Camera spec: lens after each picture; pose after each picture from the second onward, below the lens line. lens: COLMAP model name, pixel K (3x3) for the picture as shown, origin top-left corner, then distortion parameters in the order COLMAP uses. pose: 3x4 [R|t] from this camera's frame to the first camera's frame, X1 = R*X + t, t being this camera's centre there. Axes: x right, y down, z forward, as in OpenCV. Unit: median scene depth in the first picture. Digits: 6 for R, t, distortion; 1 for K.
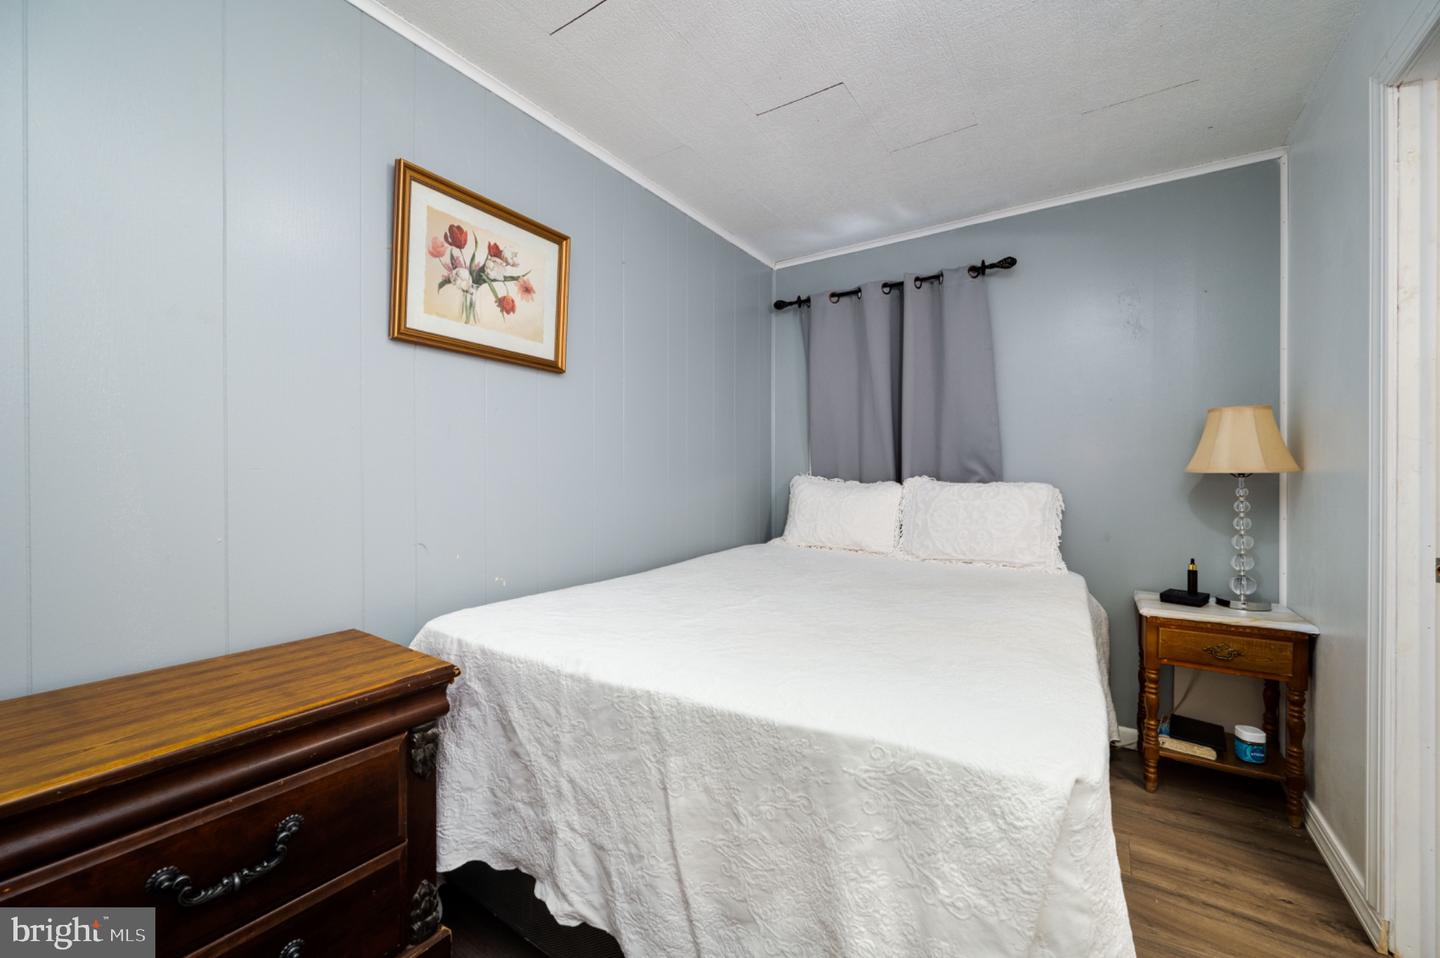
lens RADIAL K [[577.4, 0, 718.7], [0, 577.4, 475.9], [0, 0, 1]] dist [-0.001991, -0.000022]
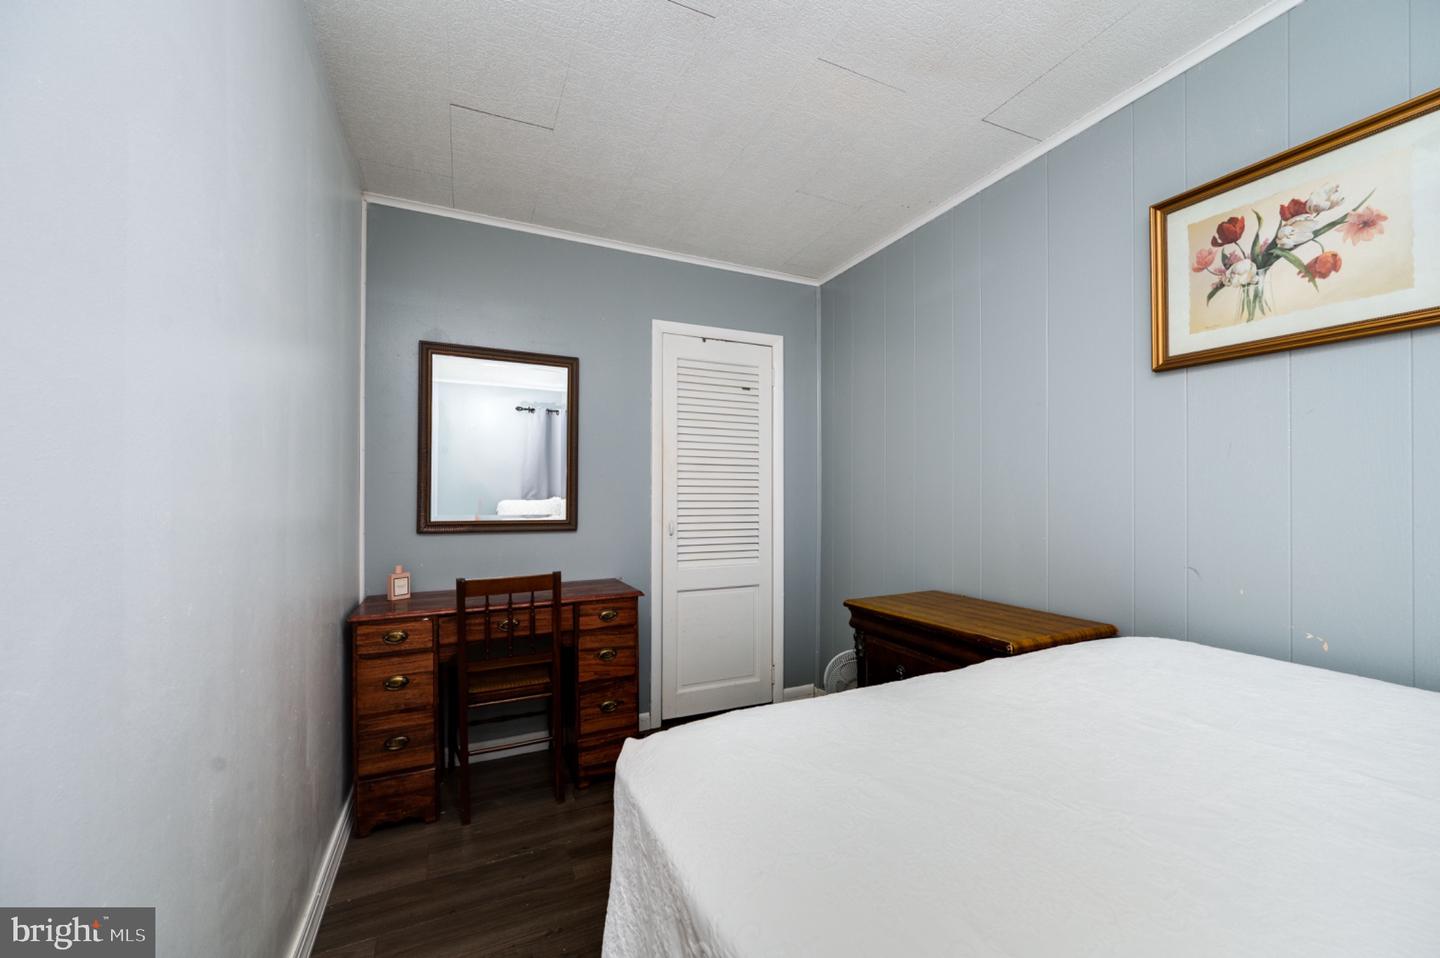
lens RADIAL K [[577.4, 0, 723.3], [0, 577.4, 487.1], [0, 0, 1]] dist [-0.001991, -0.000022]
pose [[-0.524880, -0.016257, -0.851021, 0.695851], [-0.001343, 0.999832, -0.018271, -0.001160], [0.851175, -0.008448, -0.524813, 0.780672]]
